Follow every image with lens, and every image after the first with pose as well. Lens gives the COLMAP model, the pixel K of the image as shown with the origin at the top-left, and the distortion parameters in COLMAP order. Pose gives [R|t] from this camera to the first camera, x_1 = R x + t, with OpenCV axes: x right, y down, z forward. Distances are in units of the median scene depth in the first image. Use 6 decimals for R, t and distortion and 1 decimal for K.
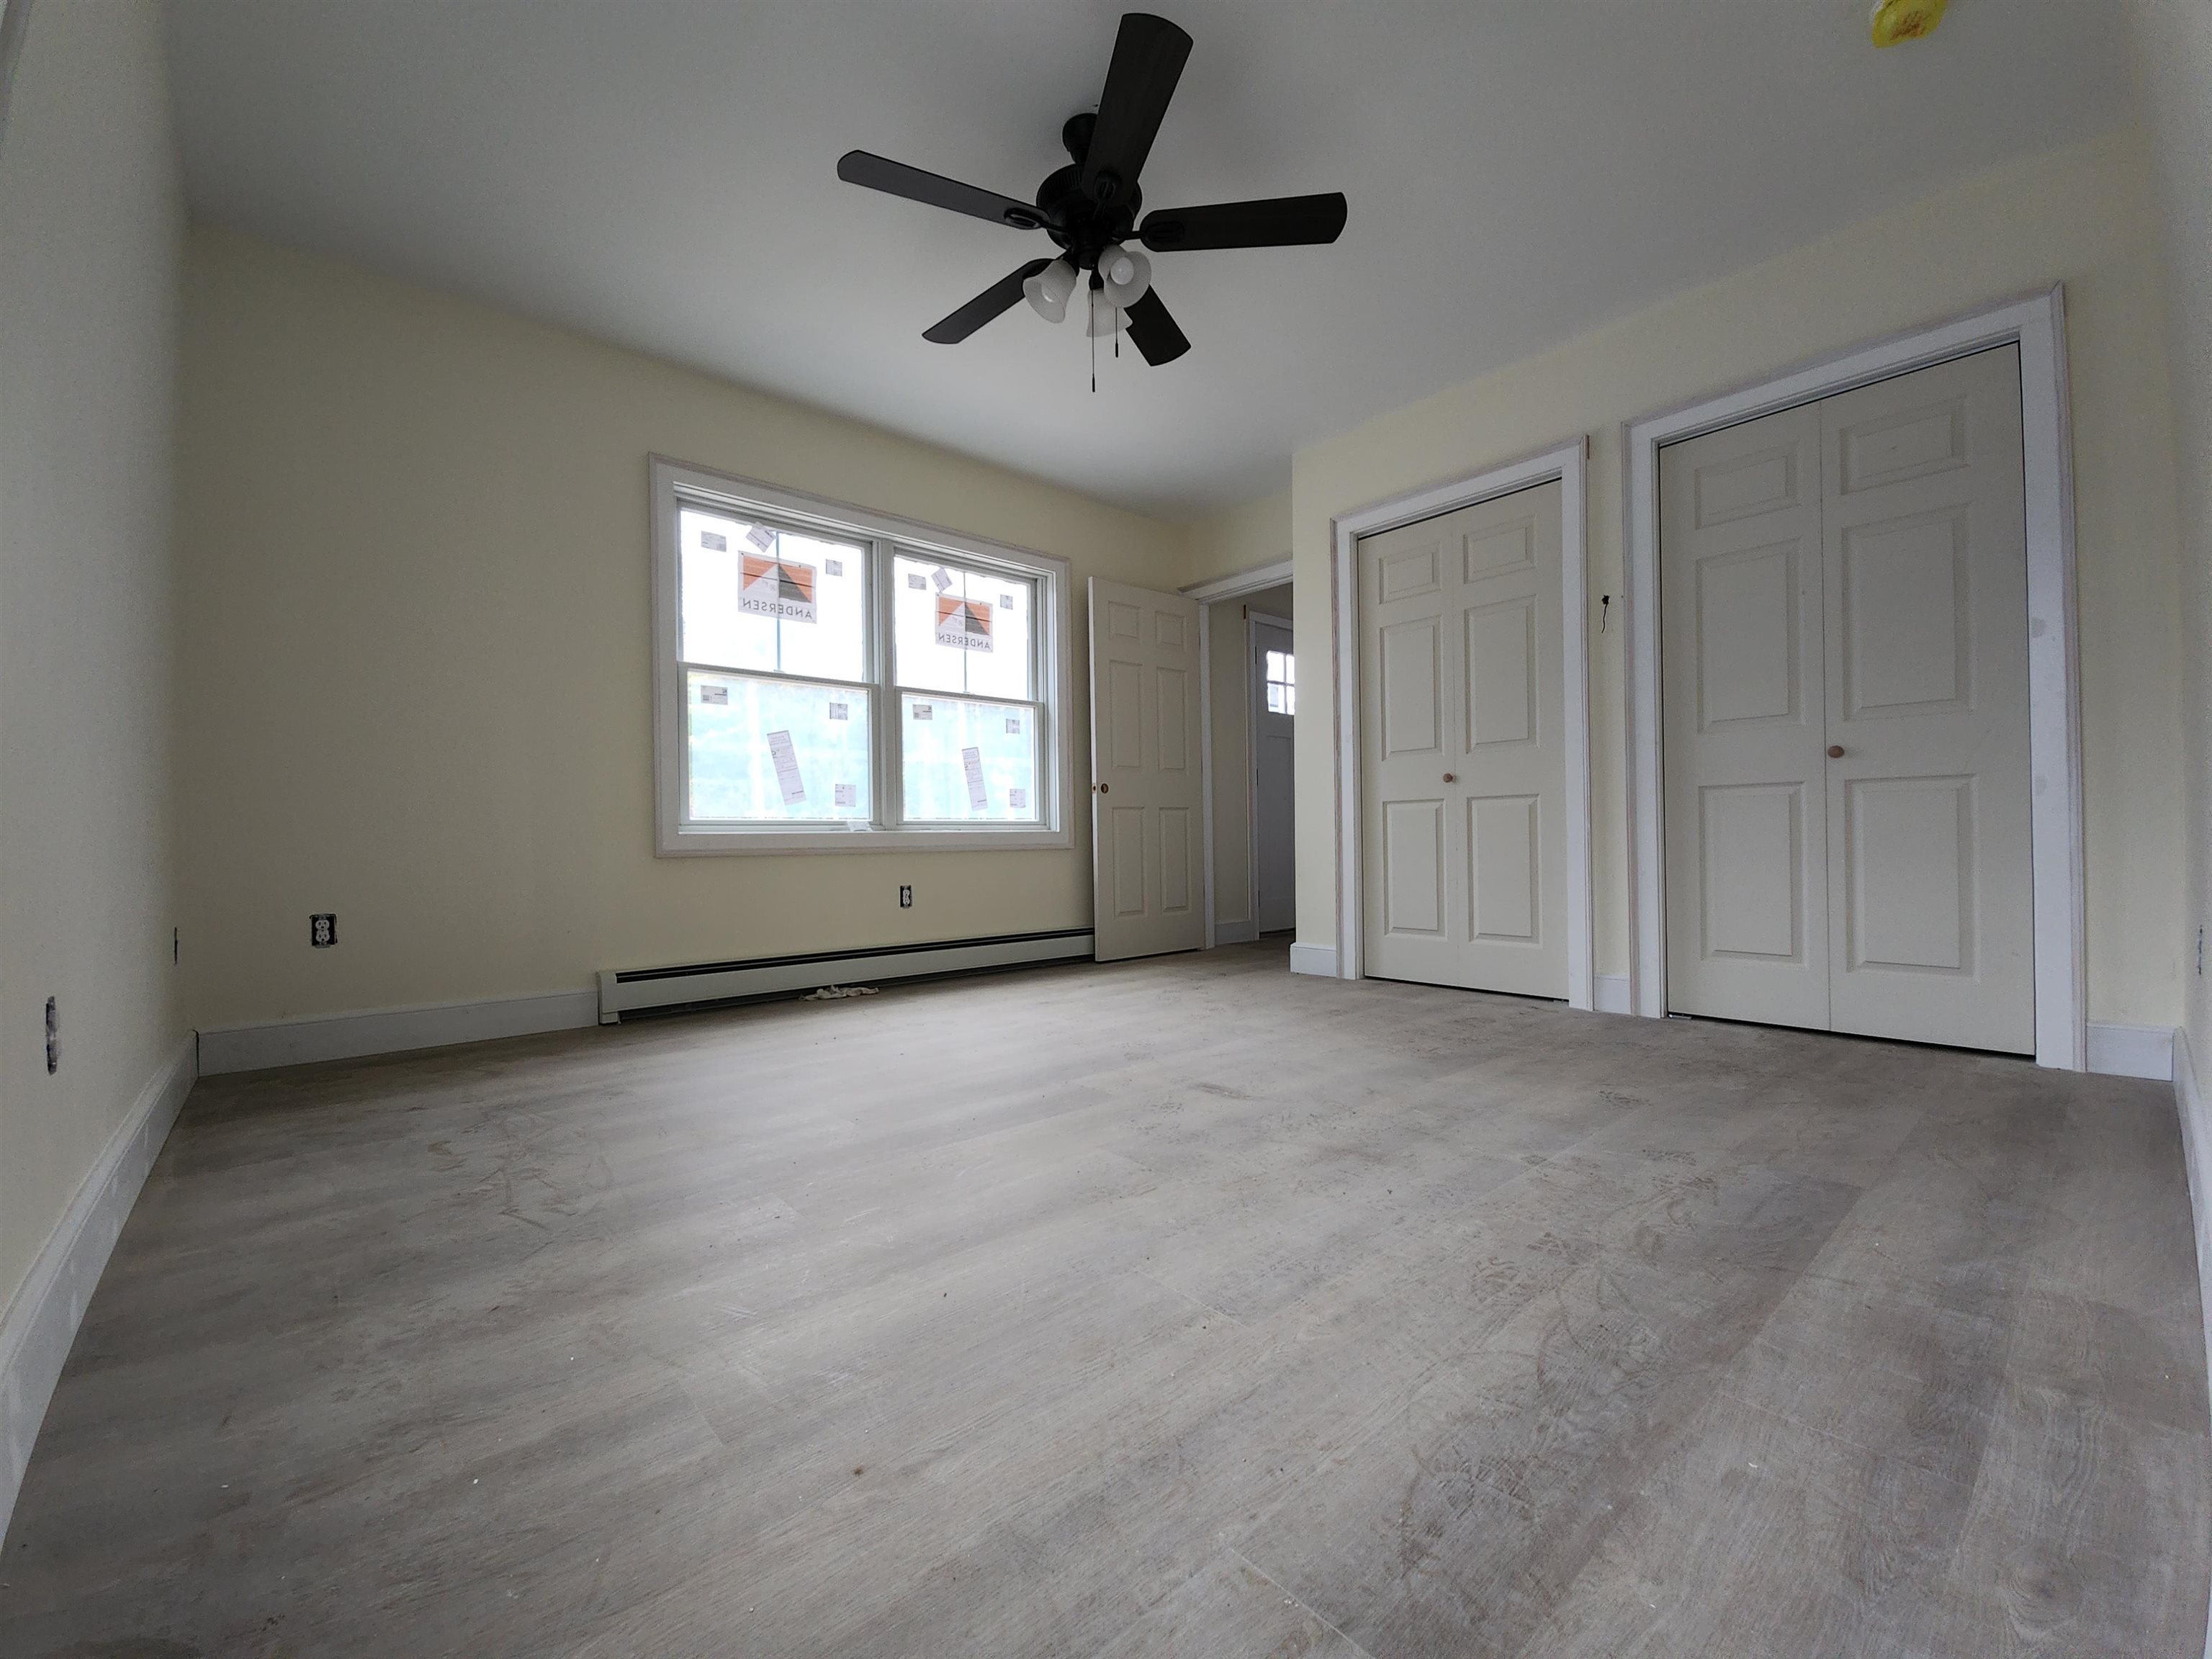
lens RADIAL K [[893.0, 0, 1094.0], [0, 893.0, 840.7], [0, 0, 1]] dist [0.009082, -0.004581]
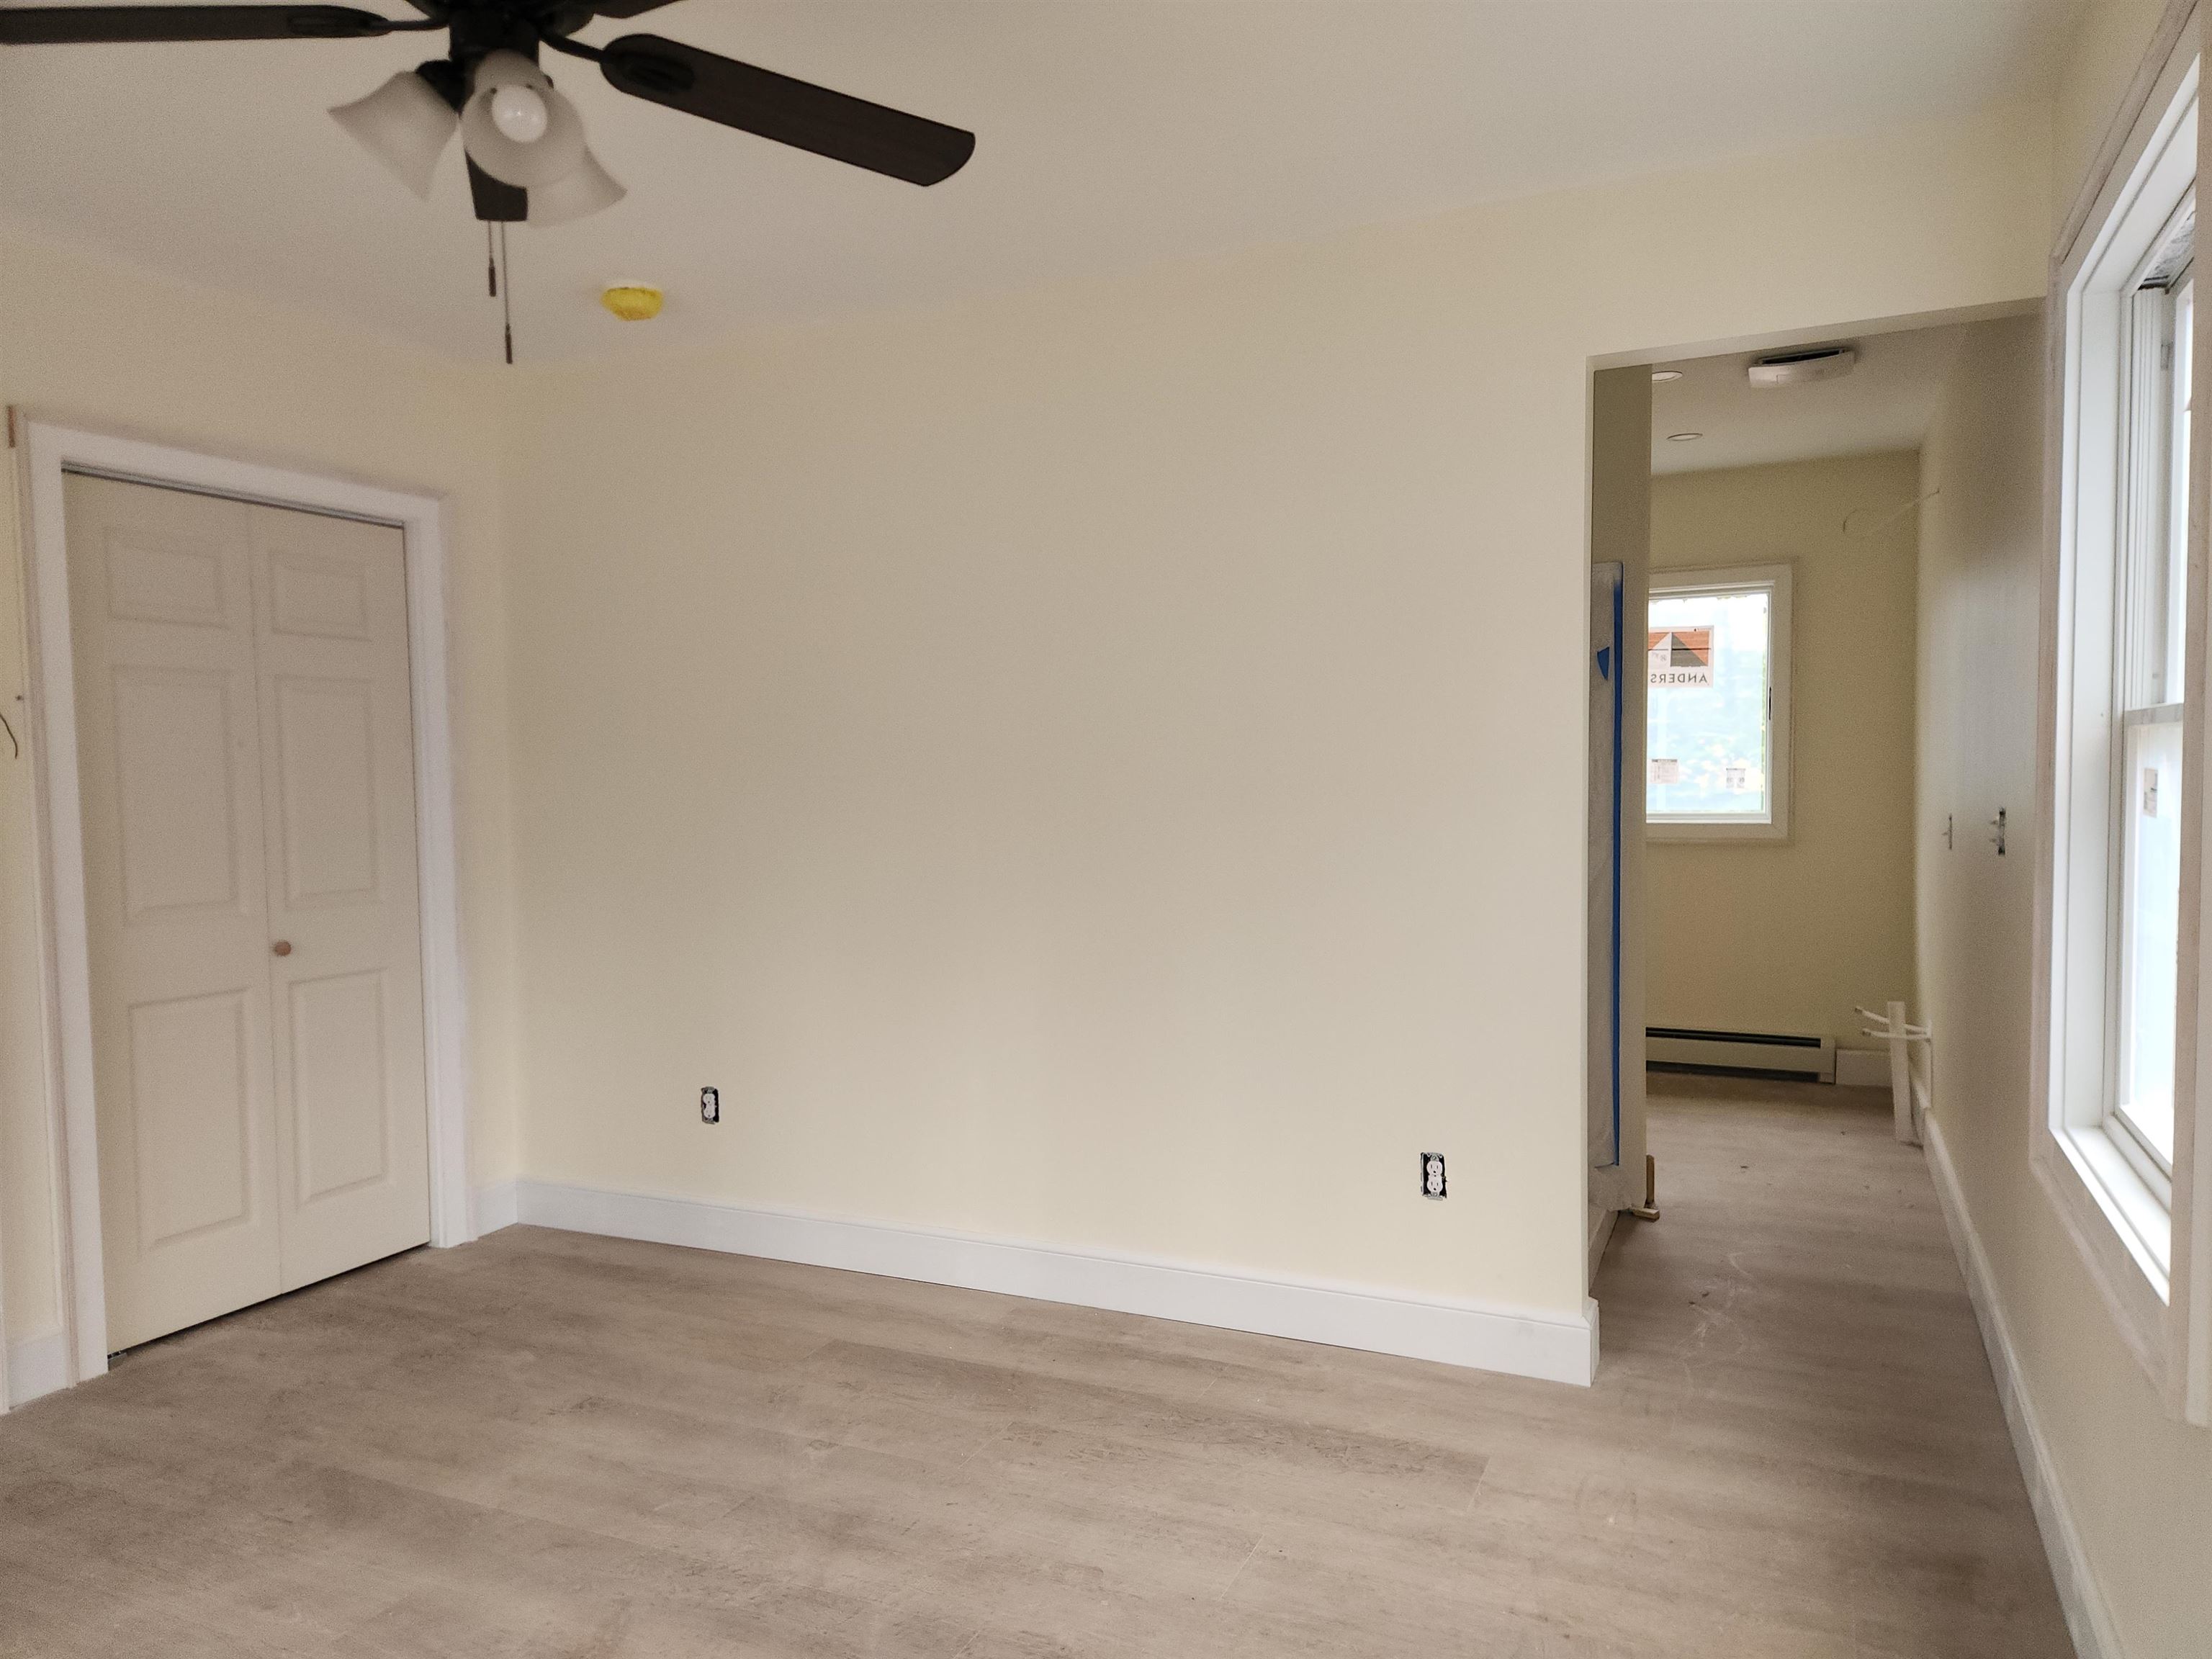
lens RADIAL K [[1475.2, 0, 1106.1], [0, 1475.2, 843.4], [0, 0, 1]] dist [0.068368, -0.049615]
pose [[-0.407941, -0.024115, 0.912690, -0.624163], [0.023014, 0.999062, 0.036684, -0.198889], [-0.912718, 0.035970, -0.407004, 0.762593]]
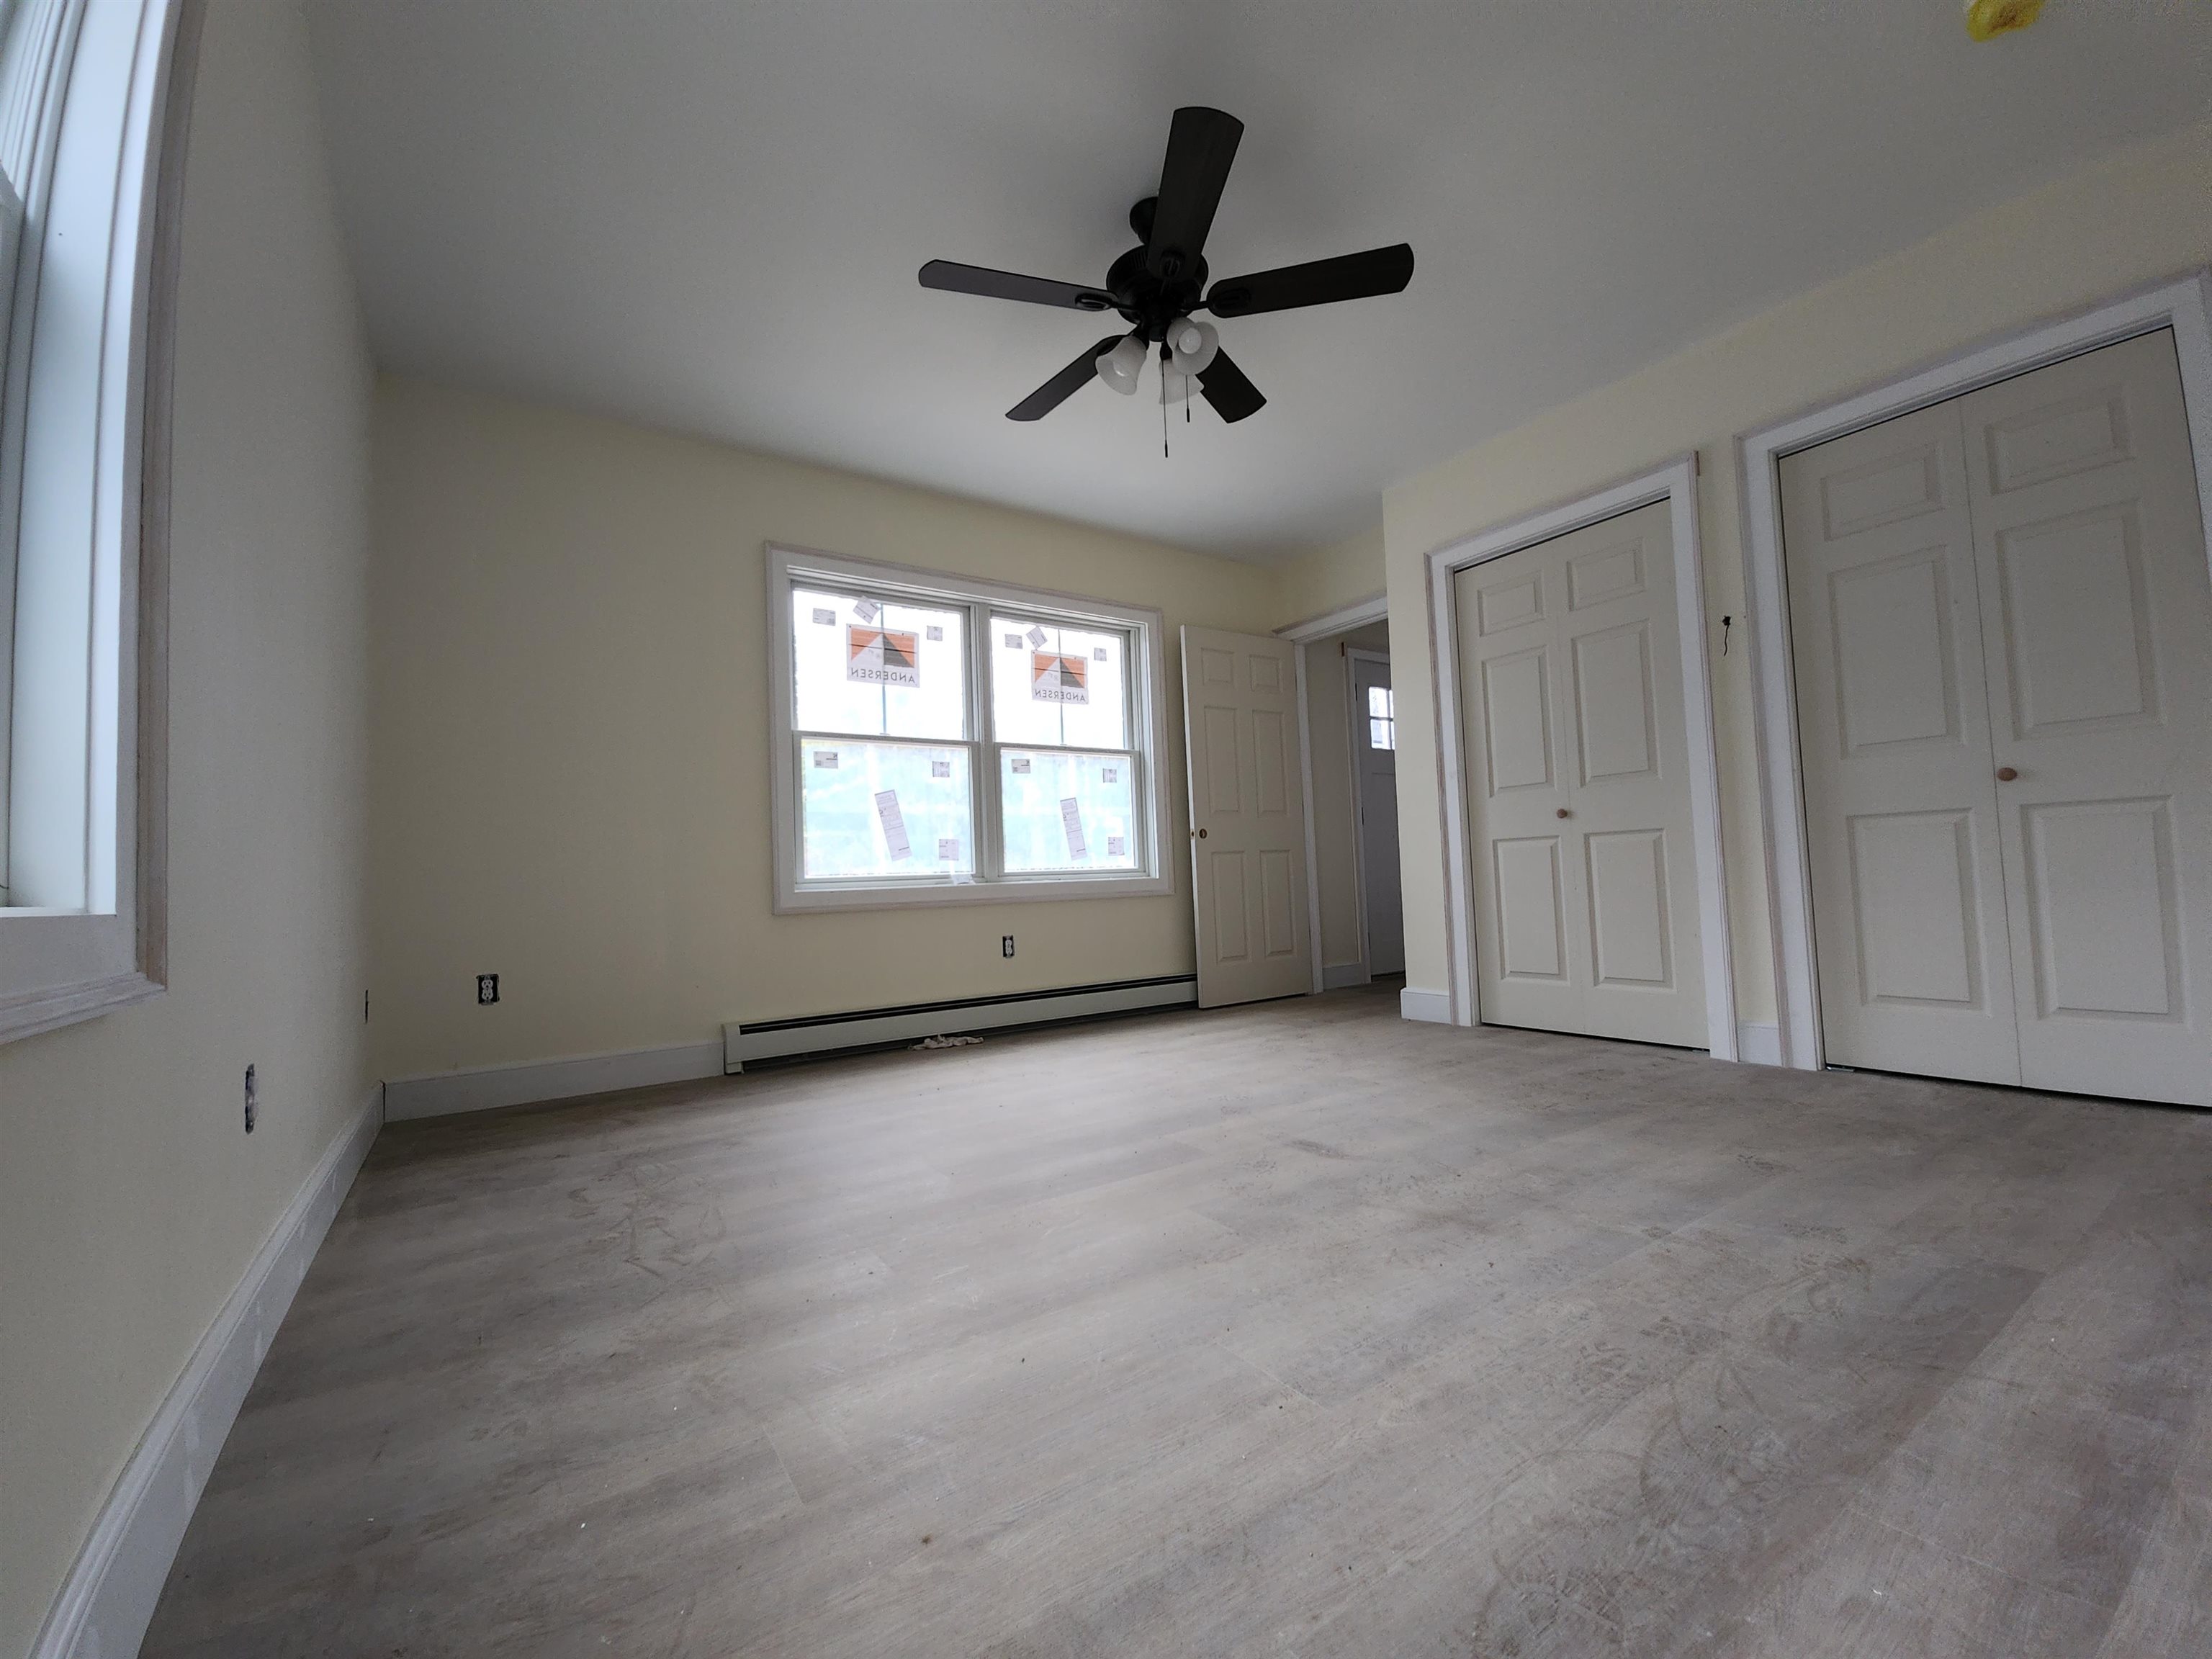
lens RADIAL K [[893.0, 0, 1094.0], [0, 893.0, 840.7], [0, 0, 1]] dist [0.009082, -0.004581]
pose [[0.991681, -0.030373, -0.125088, 0.023297], [0.024924, 0.998681, -0.044894, -0.012964], [0.126287, 0.041403, 0.991129, -0.007433]]
